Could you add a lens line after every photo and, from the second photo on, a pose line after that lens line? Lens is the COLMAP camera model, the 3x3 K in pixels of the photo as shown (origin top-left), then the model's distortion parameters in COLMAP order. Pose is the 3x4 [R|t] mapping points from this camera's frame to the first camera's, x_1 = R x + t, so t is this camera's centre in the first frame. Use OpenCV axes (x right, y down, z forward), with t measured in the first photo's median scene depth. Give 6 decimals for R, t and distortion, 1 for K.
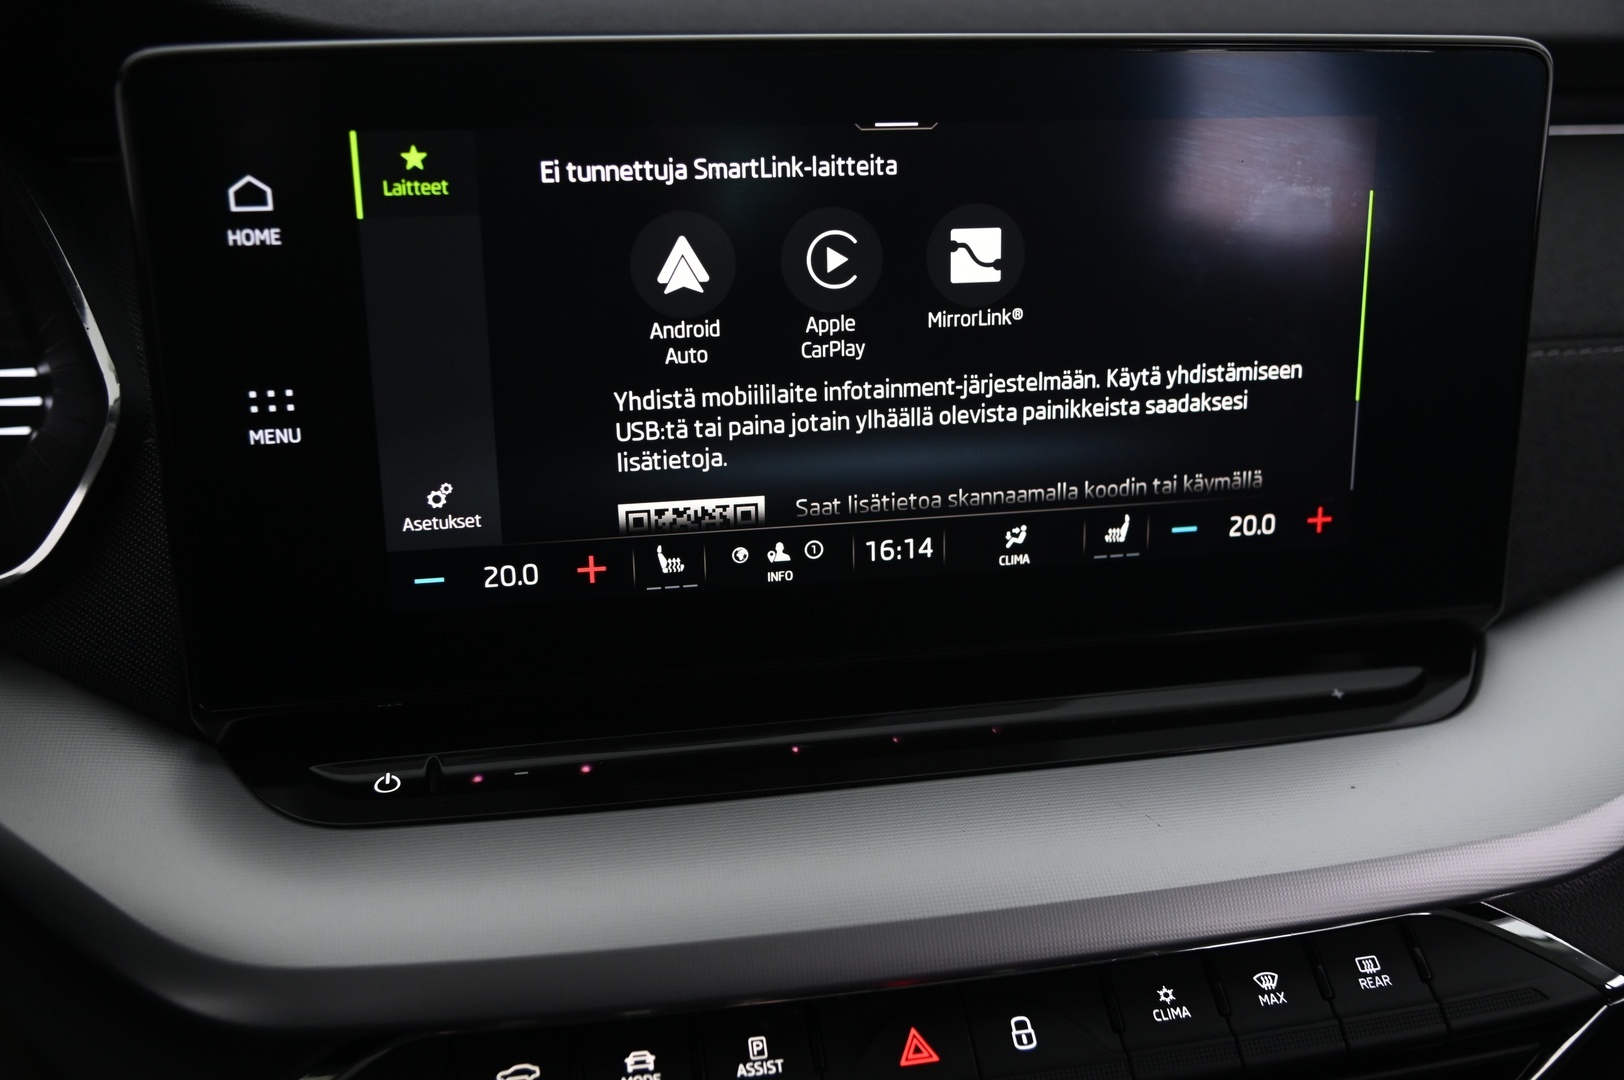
lens RADIAL K [[1568.2, 0, 814.3], [0, 1568.2, 545.0], [0, 0, 1]] dist [-0.001823, 0.038790]
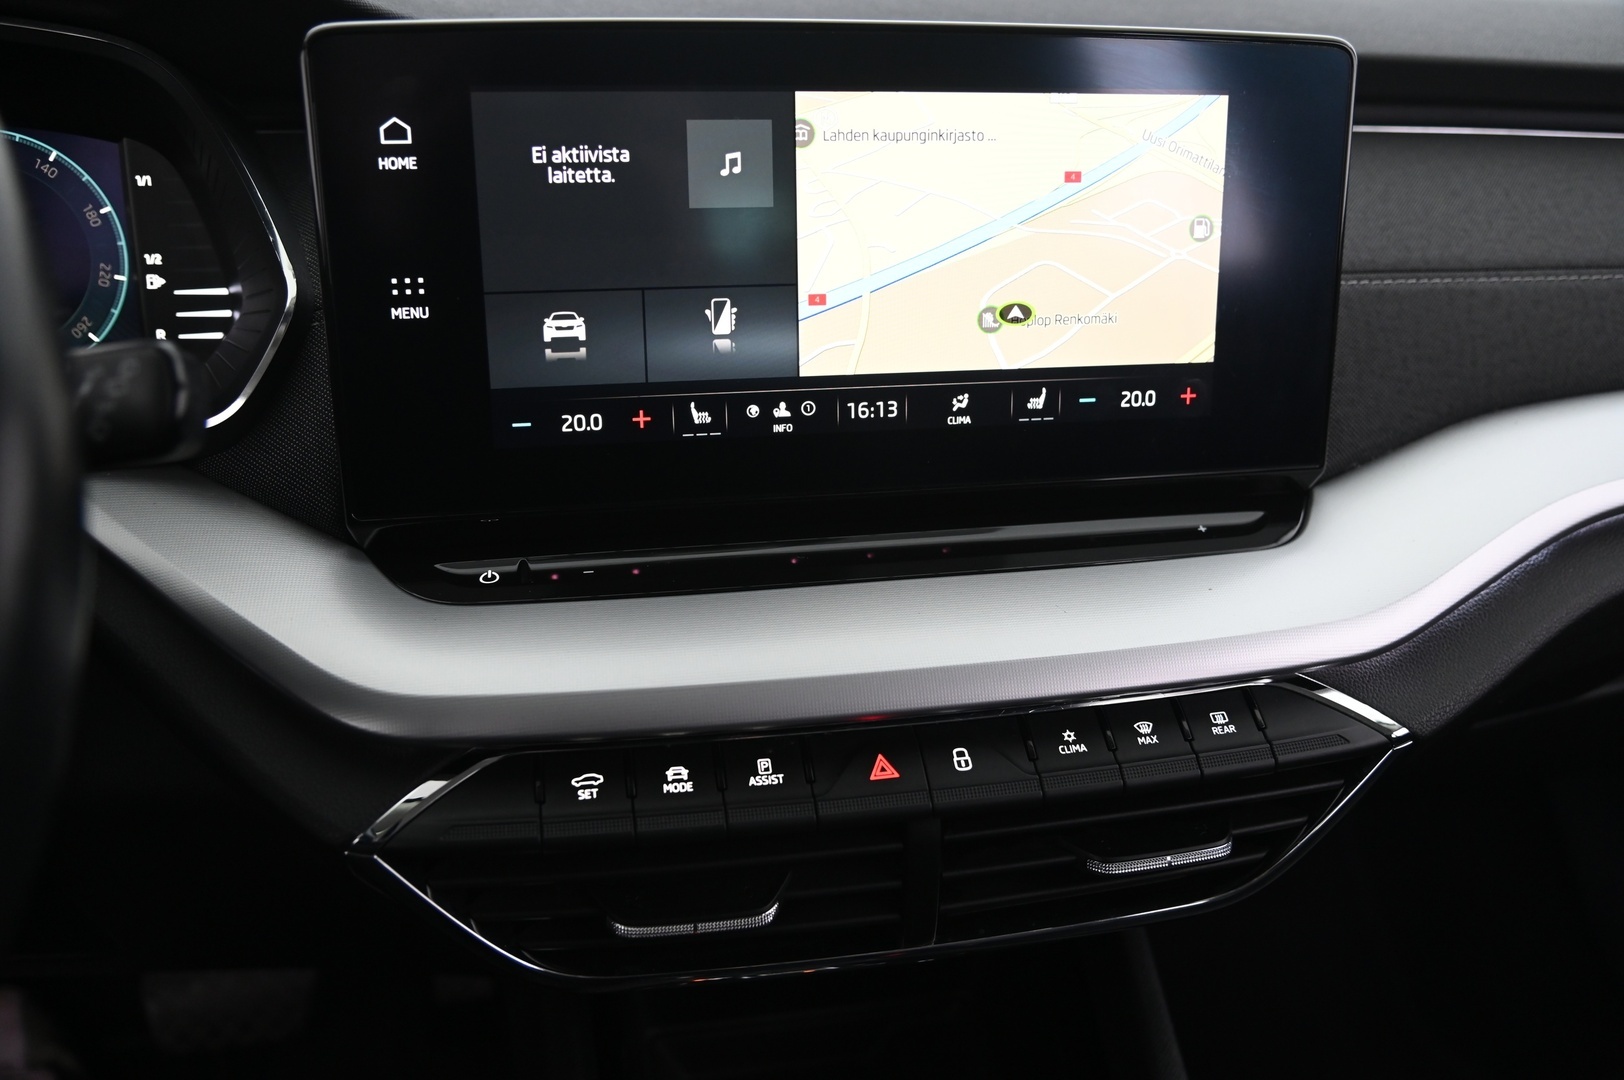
lens RADIAL K [[1284.5, 0, 812.0], [0, 1284.5, 540.0], [0, 0, 1]] dist [-0.074201, 0.071640]
pose [[0.999989, 0.004580, -0.001109, 0.004735], [-0.004577, 0.999987, 0.002310, 0.116092], [0.001119, -0.002305, 0.999997, -0.092711]]
